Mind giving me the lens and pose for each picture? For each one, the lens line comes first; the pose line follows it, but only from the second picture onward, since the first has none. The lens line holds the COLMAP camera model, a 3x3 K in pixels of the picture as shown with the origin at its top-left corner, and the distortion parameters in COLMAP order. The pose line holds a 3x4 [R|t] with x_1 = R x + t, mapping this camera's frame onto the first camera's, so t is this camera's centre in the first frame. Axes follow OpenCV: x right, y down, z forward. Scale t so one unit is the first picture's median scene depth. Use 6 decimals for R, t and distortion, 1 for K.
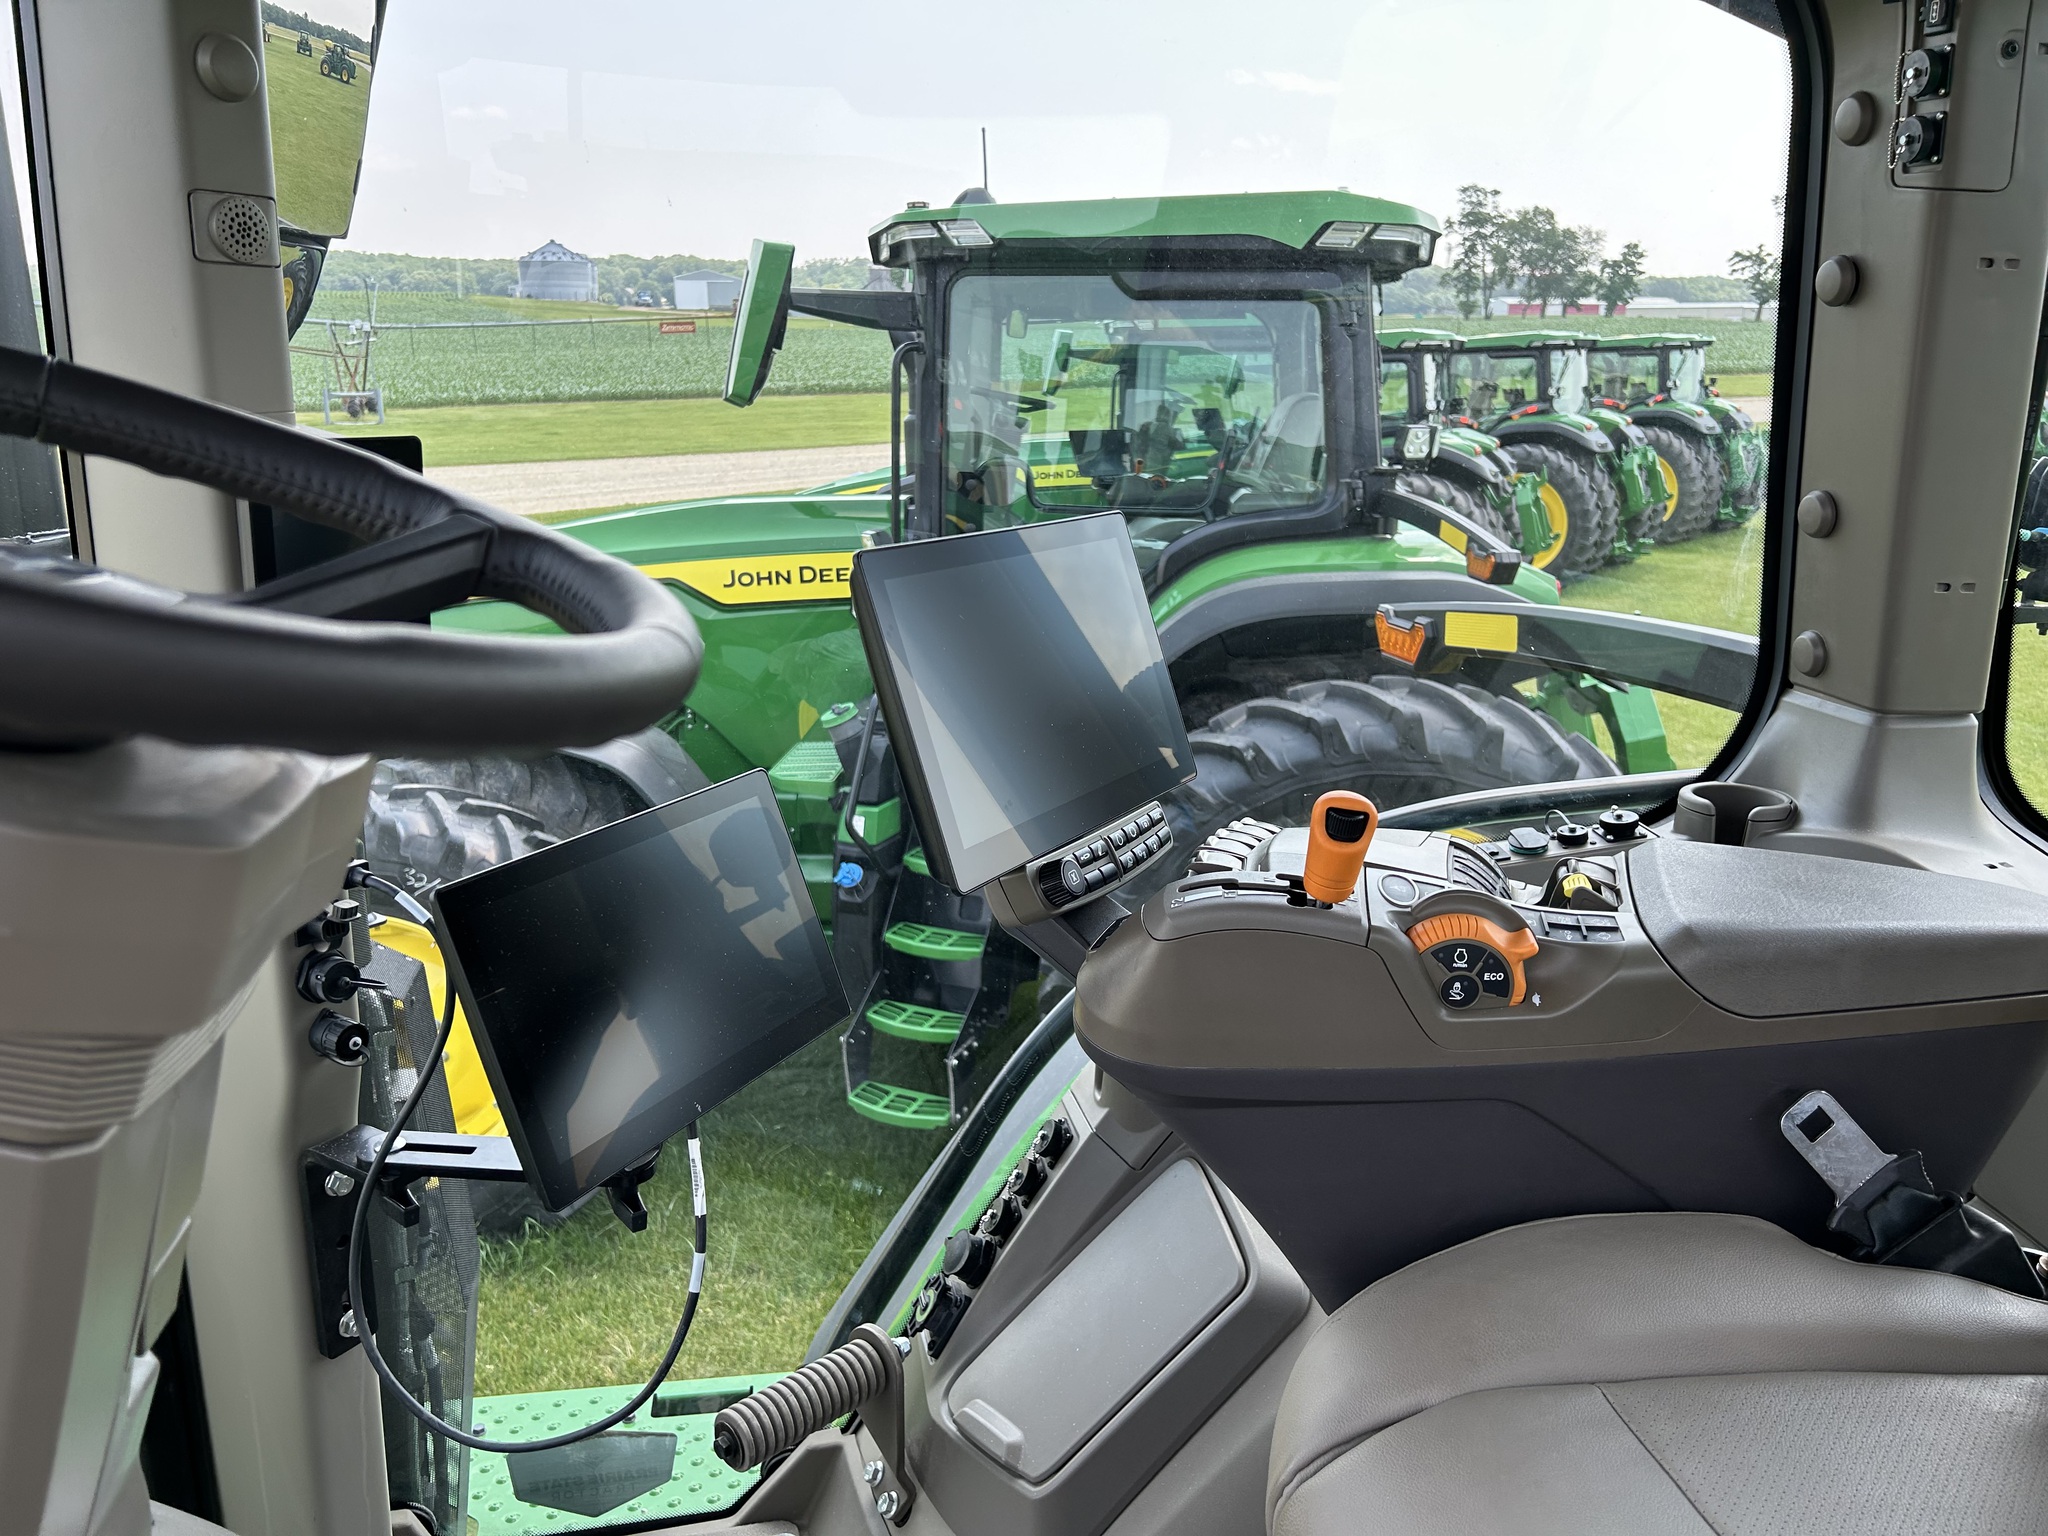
lens RADIAL K [[1550.0, 0, 1018.7], [0, 1550.0, 758.7], [0, 0, 1]] dist [0.038991, -0.037210]
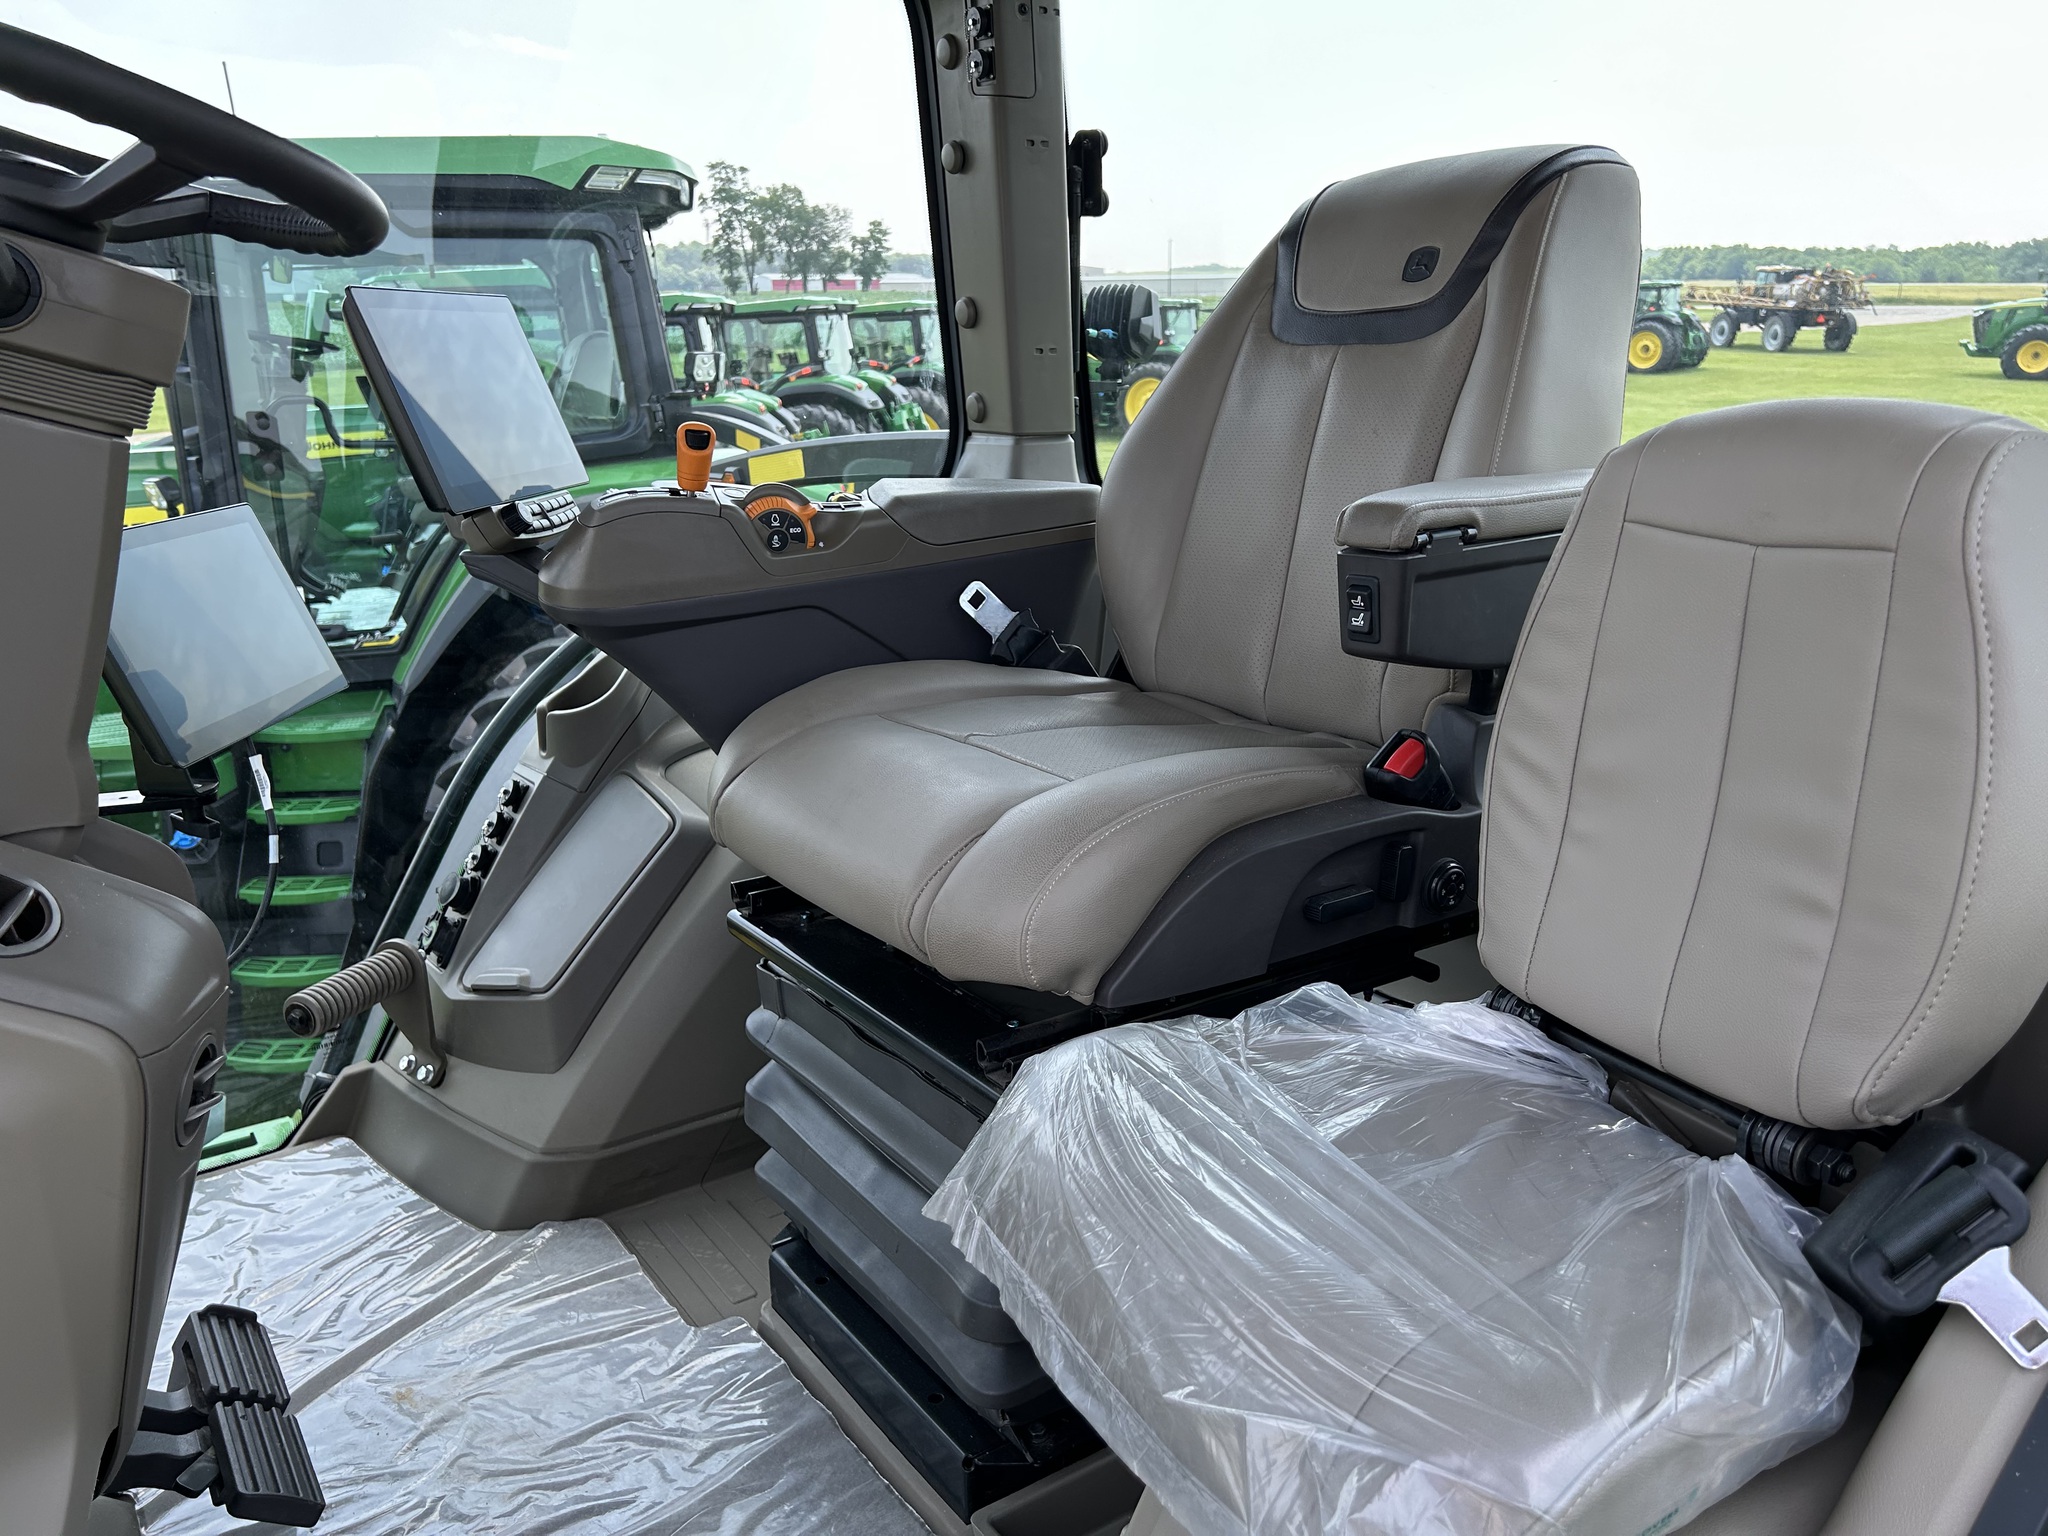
lens RADIAL K [[1550.0, 0, 1038.1], [0, 1550.0, 774.5], [0, 0, 1]] dist [0.038991, -0.037210]
pose [[0.898452, -0.141940, 0.415495, -0.029139], [0.132261, 0.989842, 0.052150, 0.050101], [-0.418677, 0.008100, 0.908099, -0.095111]]
